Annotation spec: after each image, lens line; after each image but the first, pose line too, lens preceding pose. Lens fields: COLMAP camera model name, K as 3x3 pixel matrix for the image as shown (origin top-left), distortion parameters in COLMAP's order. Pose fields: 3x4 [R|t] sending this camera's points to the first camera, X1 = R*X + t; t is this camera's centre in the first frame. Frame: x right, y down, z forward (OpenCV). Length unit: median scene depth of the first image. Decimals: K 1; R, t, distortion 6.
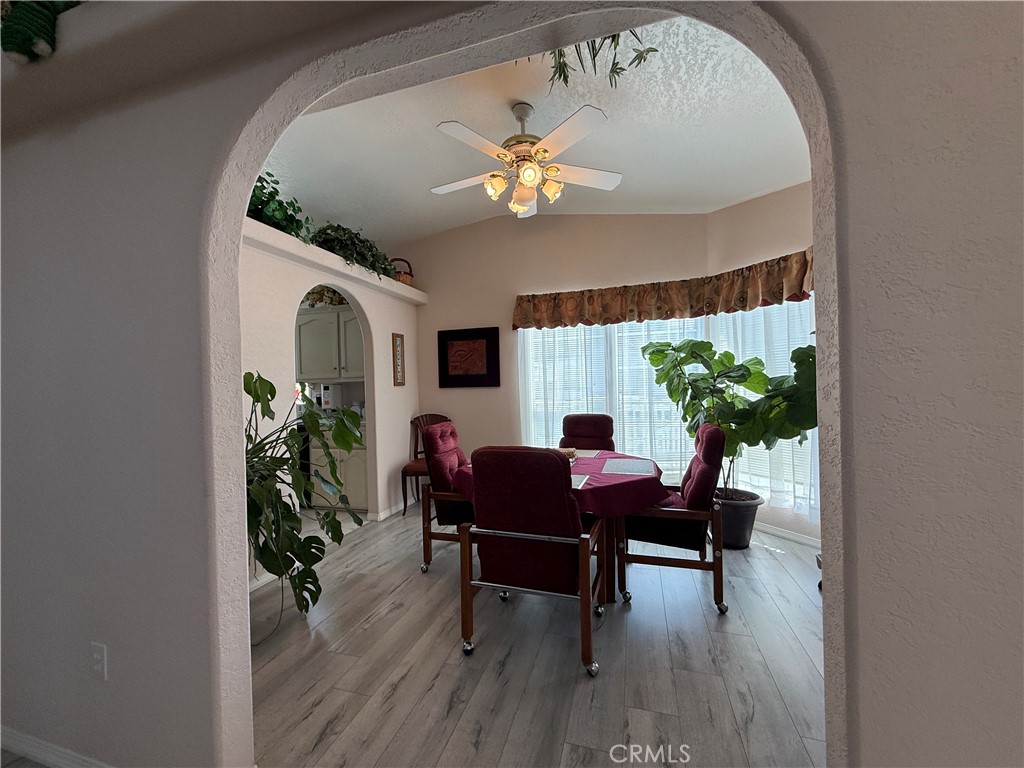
lens RADIAL K [[407.2, 0, 511.8], [0, 407.2, 386.5], [0, 0, 1]] dist [-0.002629, -0.000122]
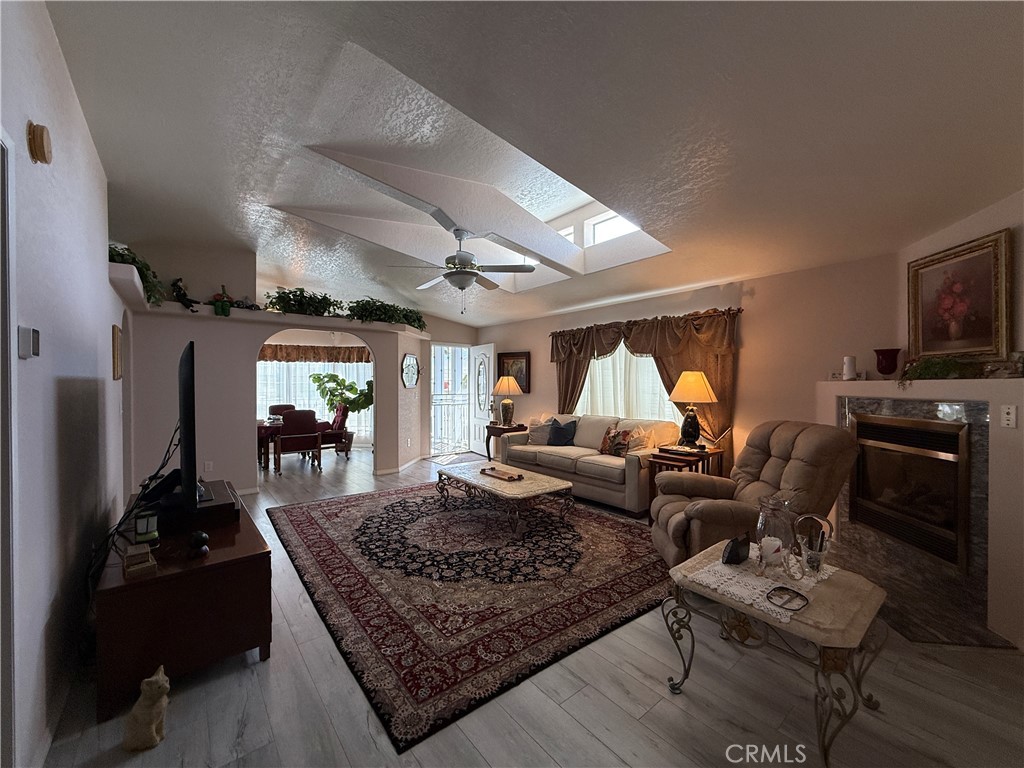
lens RADIAL K [[407.2, 0, 511.8], [0, 407.2, 386.5], [0, 0, 1]] dist [-0.002629, -0.000122]
pose [[0.561576, 0.015701, 0.827276, -0.984222], [-0.011323, 0.999872, -0.011290, -0.017198], [-0.827348, -0.003027, 0.561682, -1.307004]]
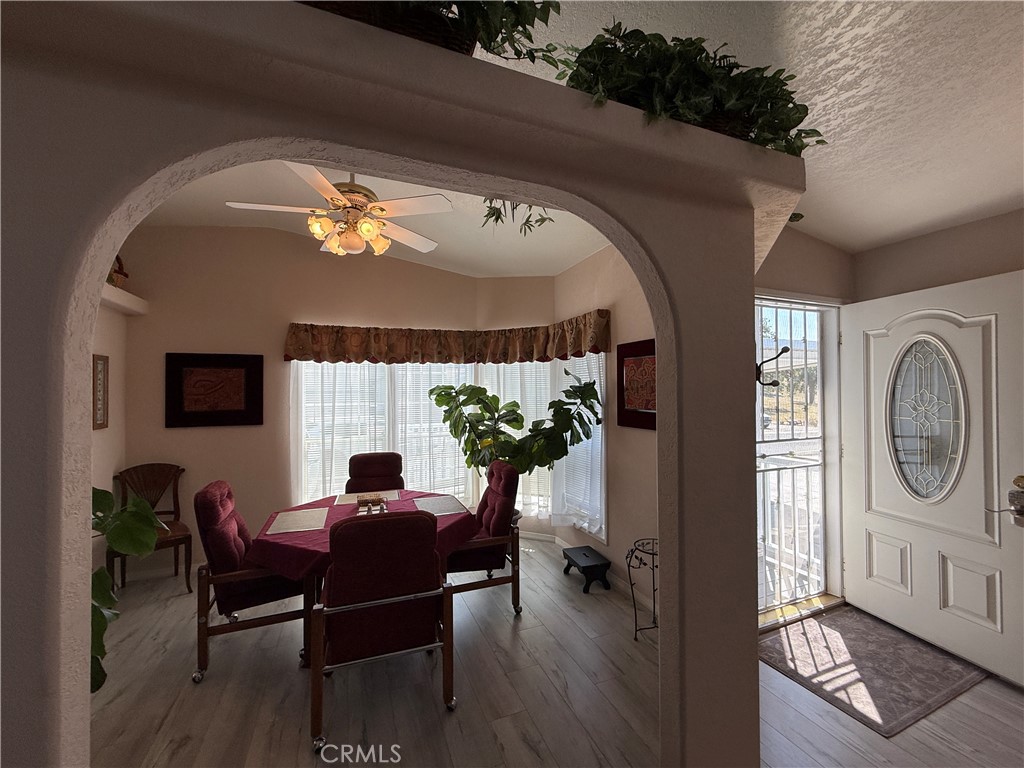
lens RADIAL K [[407.2, 0, 511.8], [0, 407.2, 386.5], [0, 0, 1]] dist [-0.002629, -0.000122]
pose [[0.776286, 0.026950, 0.629804, -0.205582], [-0.009245, 0.999465, -0.031373, -0.073150], [-0.630313, 0.018532, 0.776120, 0.007393]]
